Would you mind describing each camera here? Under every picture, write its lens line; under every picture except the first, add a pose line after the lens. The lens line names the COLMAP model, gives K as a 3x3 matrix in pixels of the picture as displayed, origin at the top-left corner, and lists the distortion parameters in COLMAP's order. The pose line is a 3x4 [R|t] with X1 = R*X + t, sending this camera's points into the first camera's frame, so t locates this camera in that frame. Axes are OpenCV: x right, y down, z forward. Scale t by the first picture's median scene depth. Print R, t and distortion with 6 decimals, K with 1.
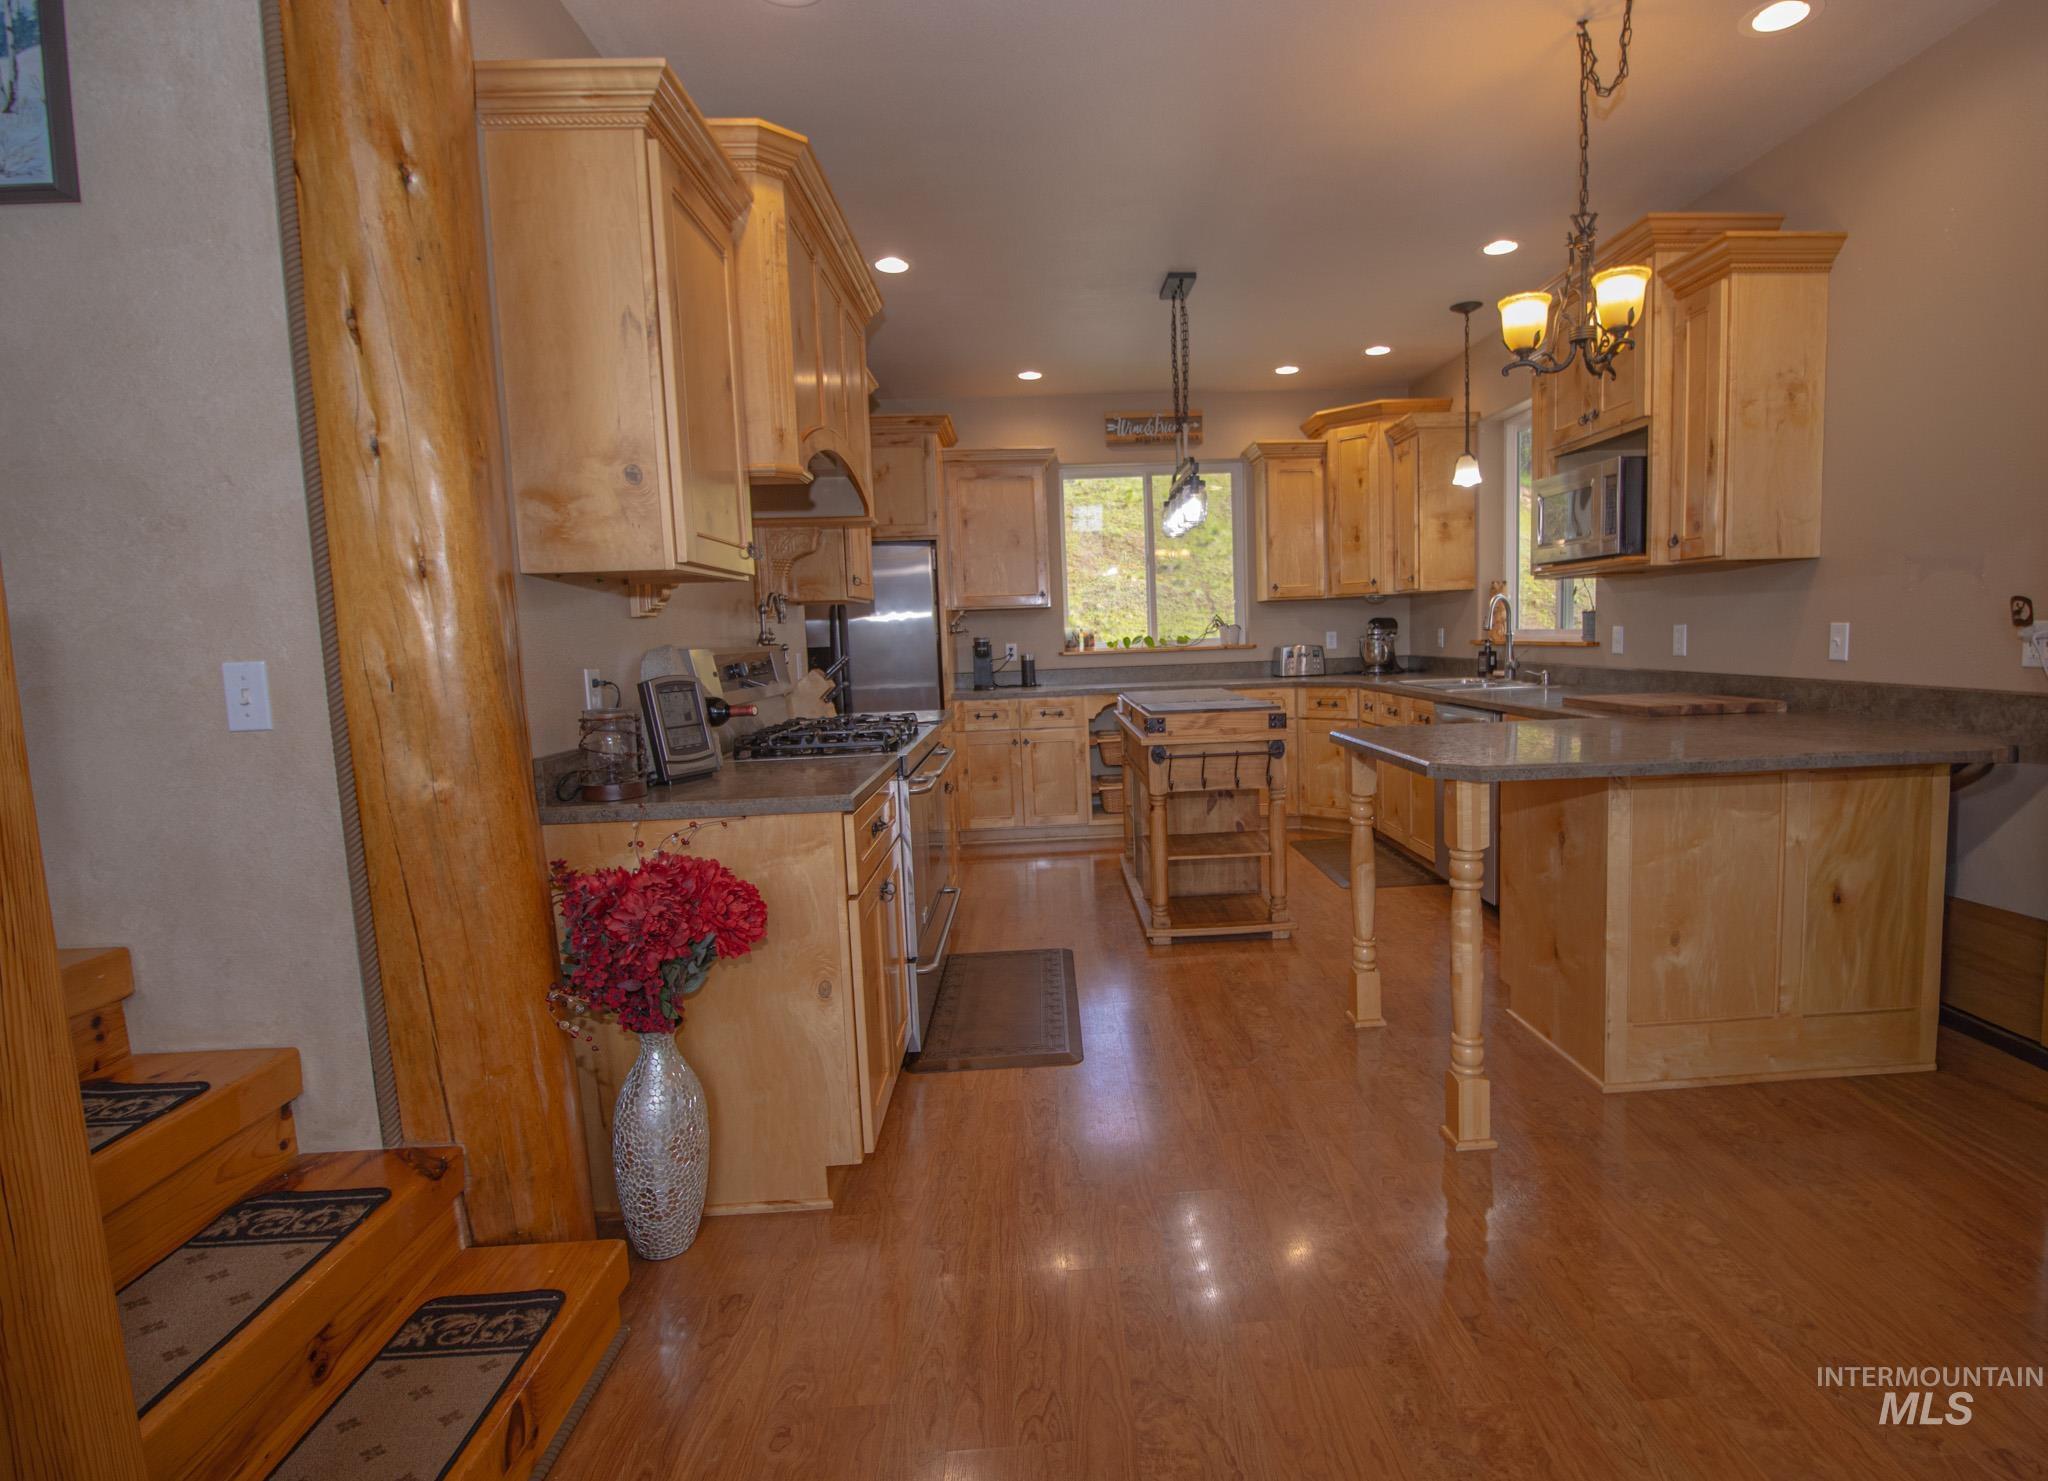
lens RADIAL K [[1025.7, 0, 1098.2], [0, 1025.7, 743.4], [0, 0, 1]] dist [-0.018146, -0.000358]
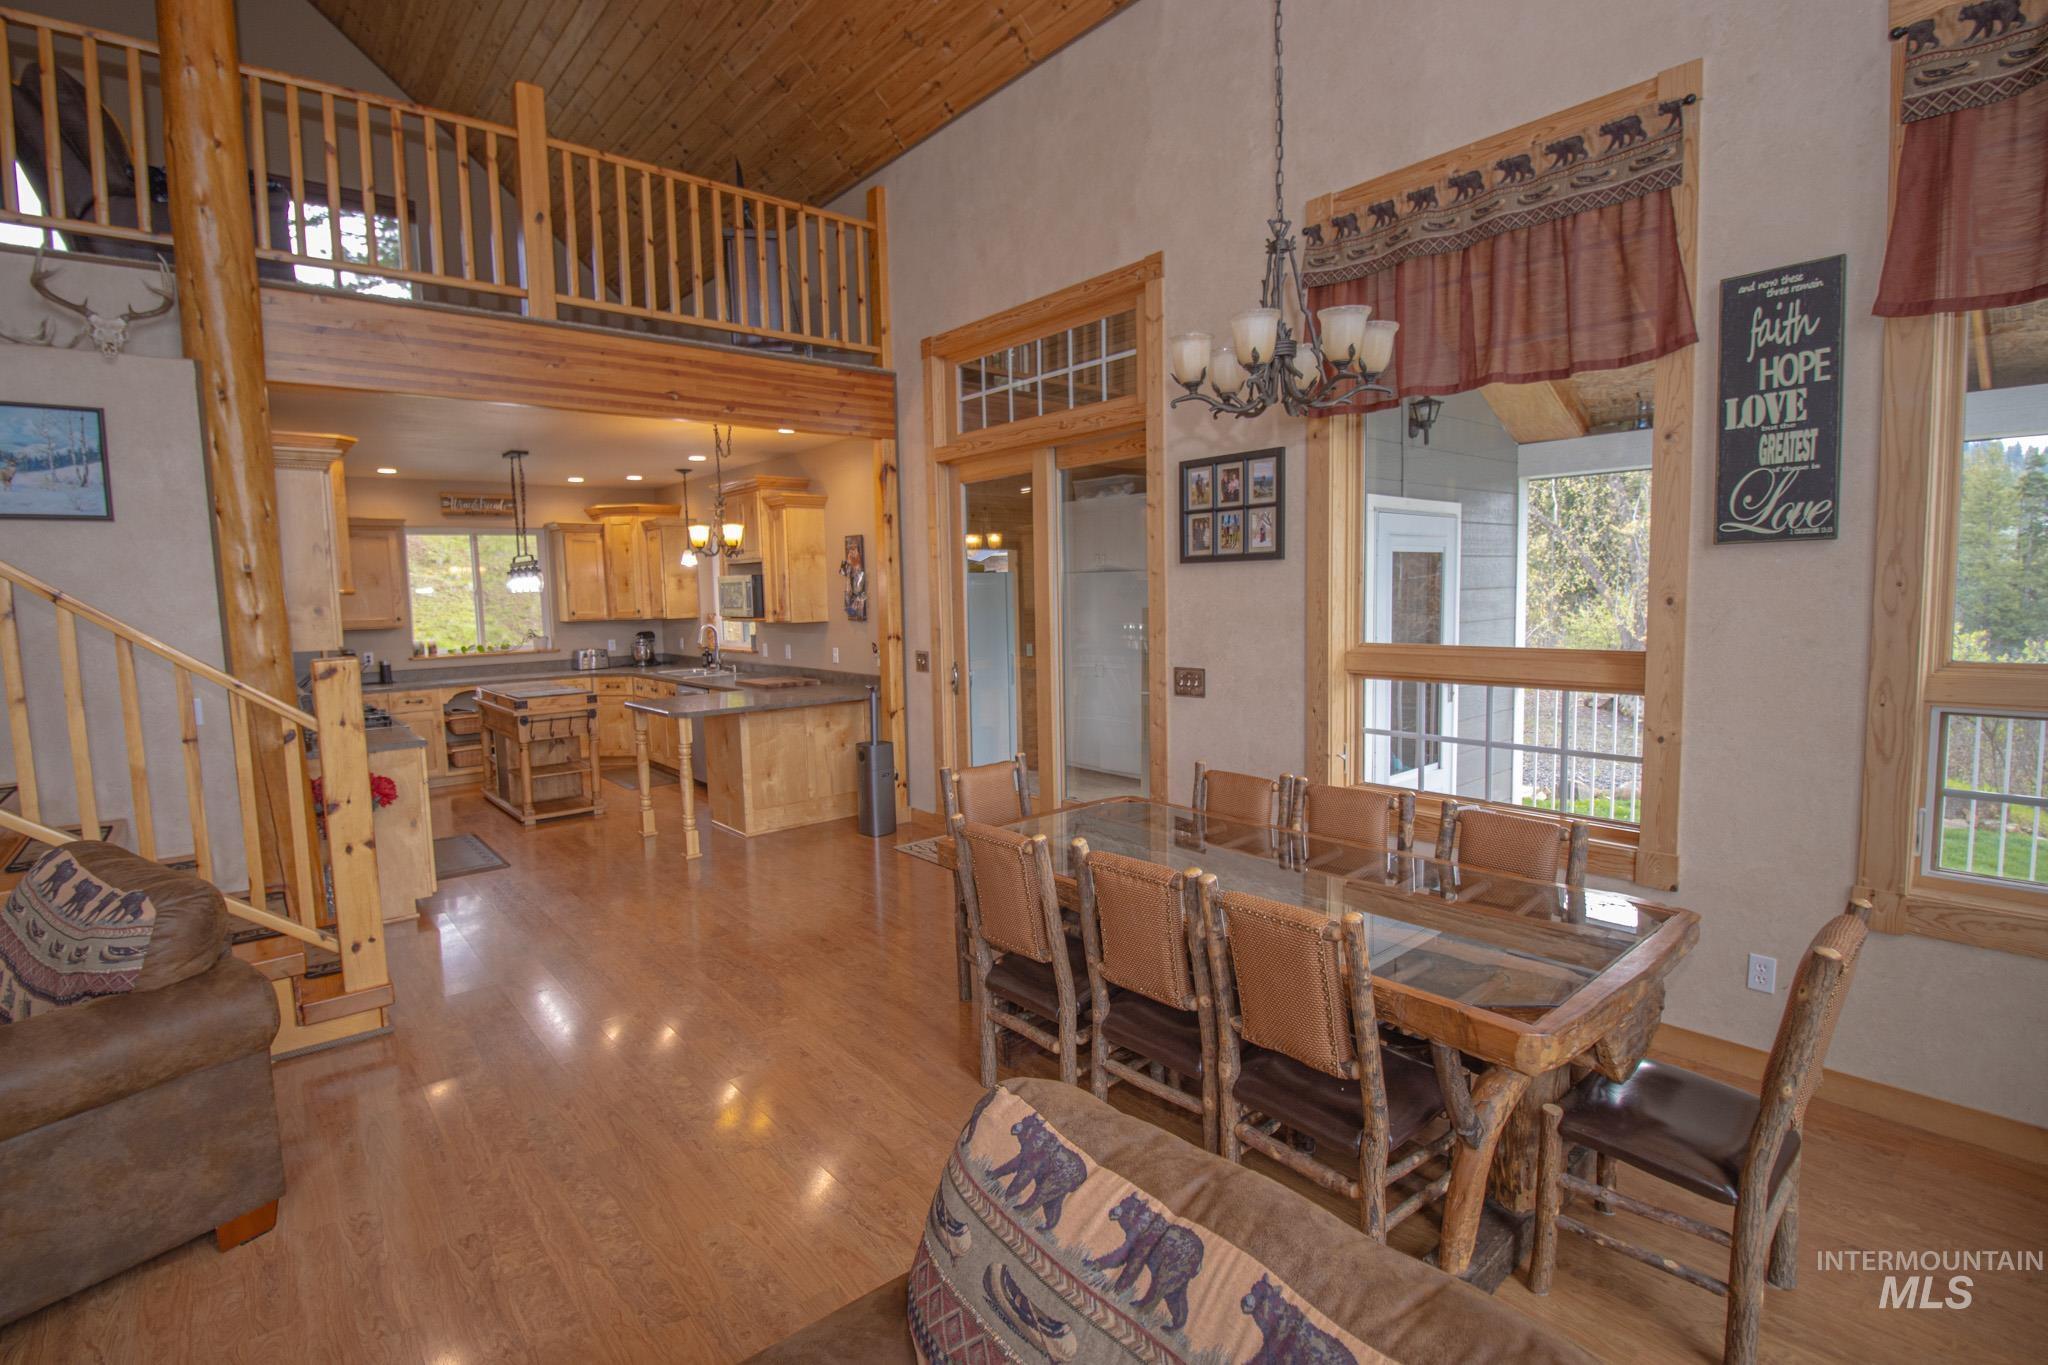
lens RADIAL K [[949.2, 0, 1016.8], [0, 949.2, 669.2], [0, 0, 1]] dist [0.001771, -0.014548]
pose [[0.799851, -0.036088, 0.599113, -0.201625], [0.061226, 0.997889, -0.021632, 0.007612], [-0.597068, 0.053984, 0.800372, -0.722142]]
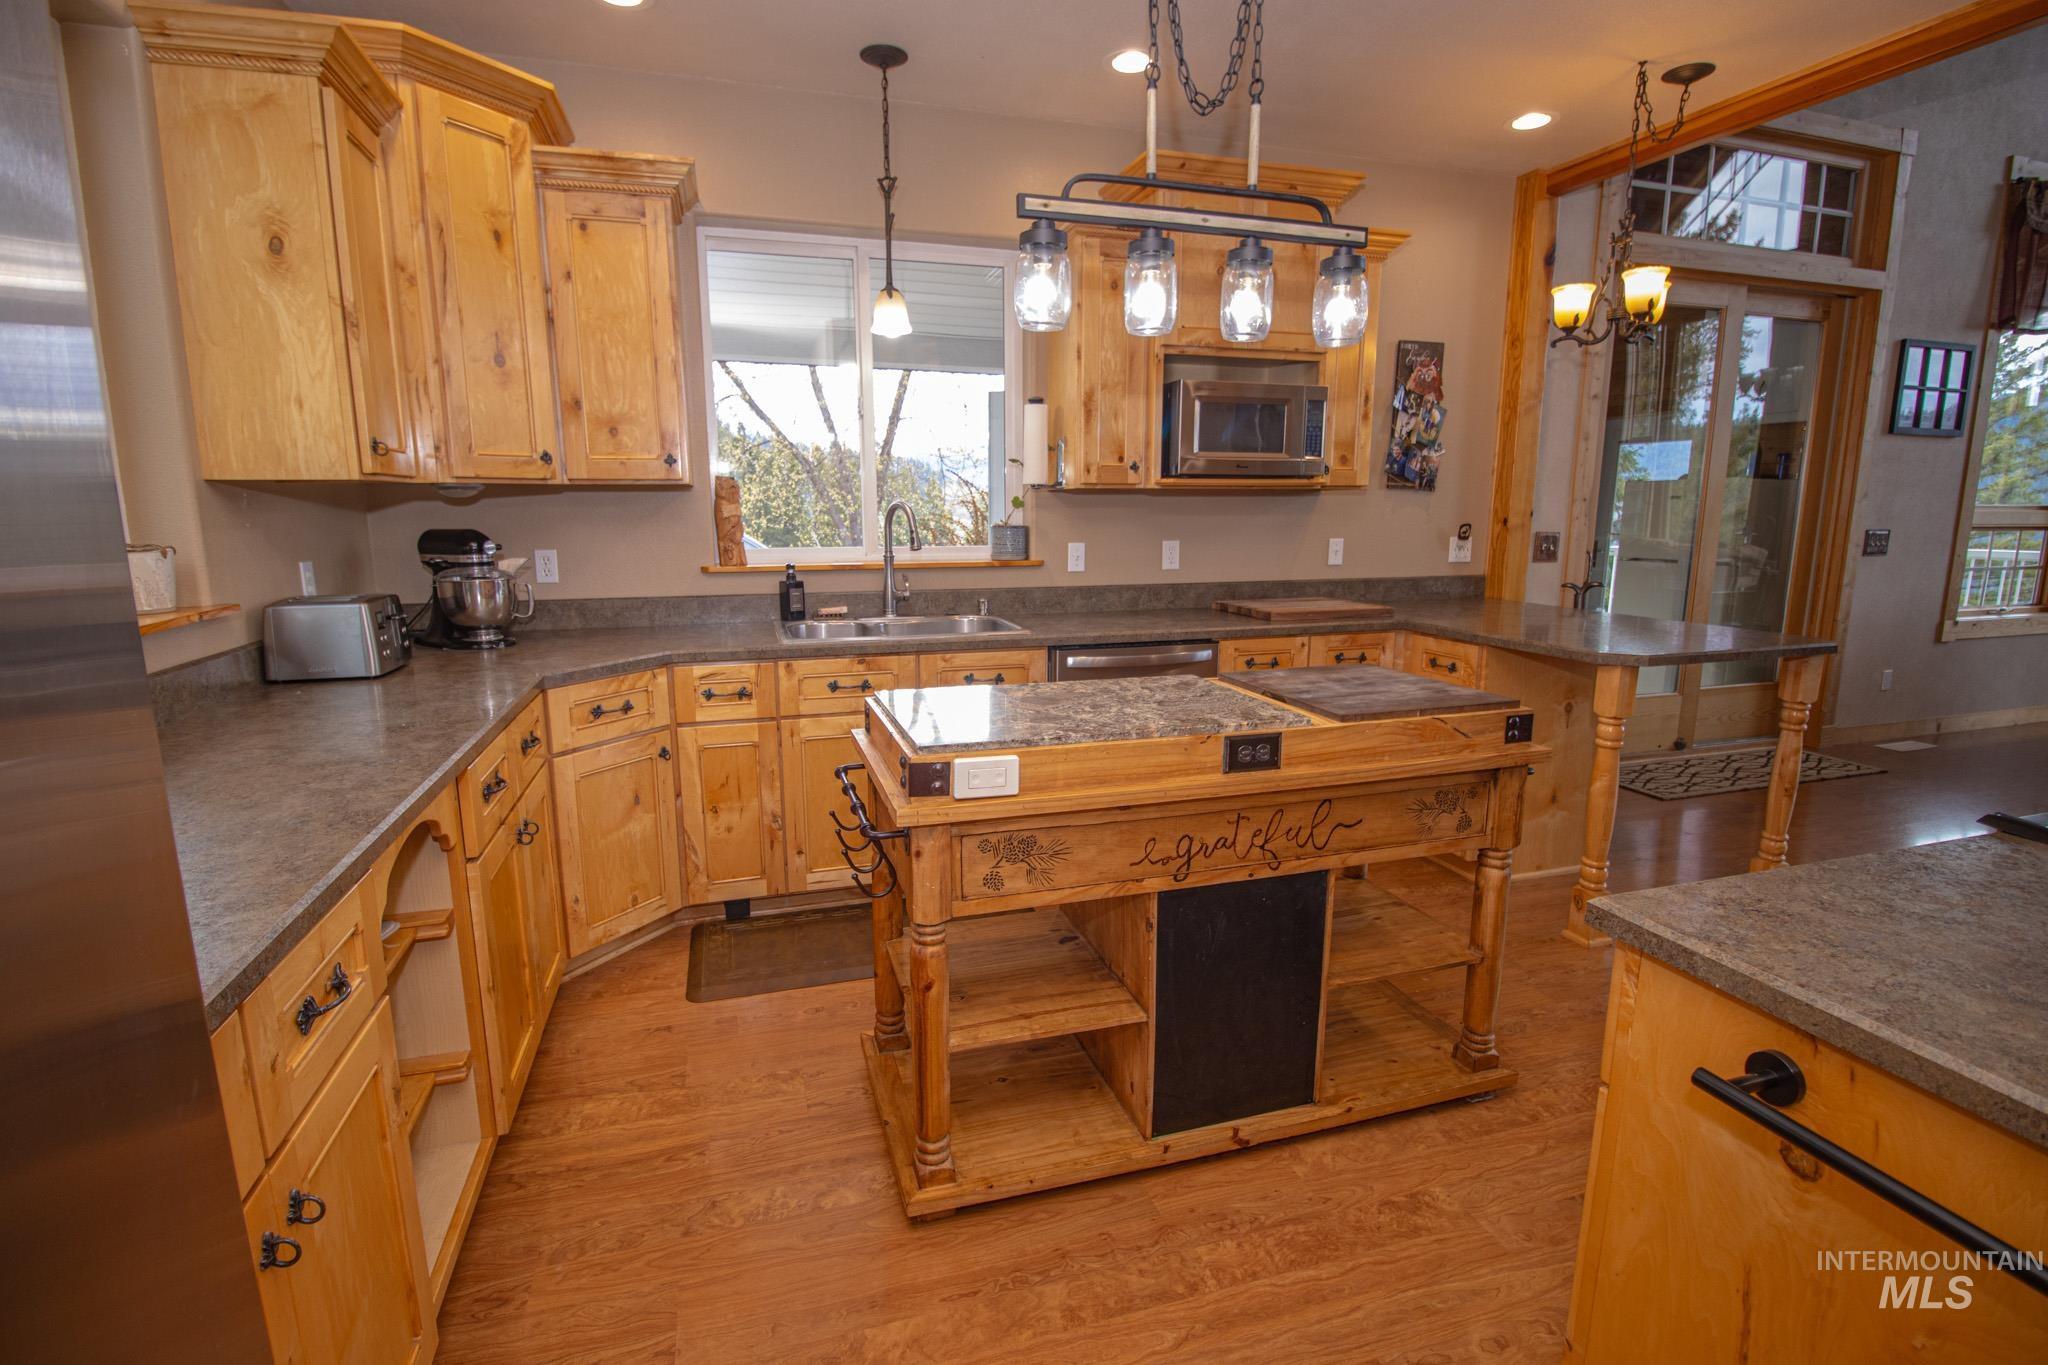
lens RADIAL K [[950.0, 0, 1013.9], [0, 950.0, 678.7], [0, 0, 1]] dist [-0.000875, -0.012017]
pose [[-0.234715, -0.136202, 0.962475, -0.299051], [0.116183, 0.979107, 0.166888, -0.127049], [-0.965096, 0.150995, -0.213987, 1.103895]]
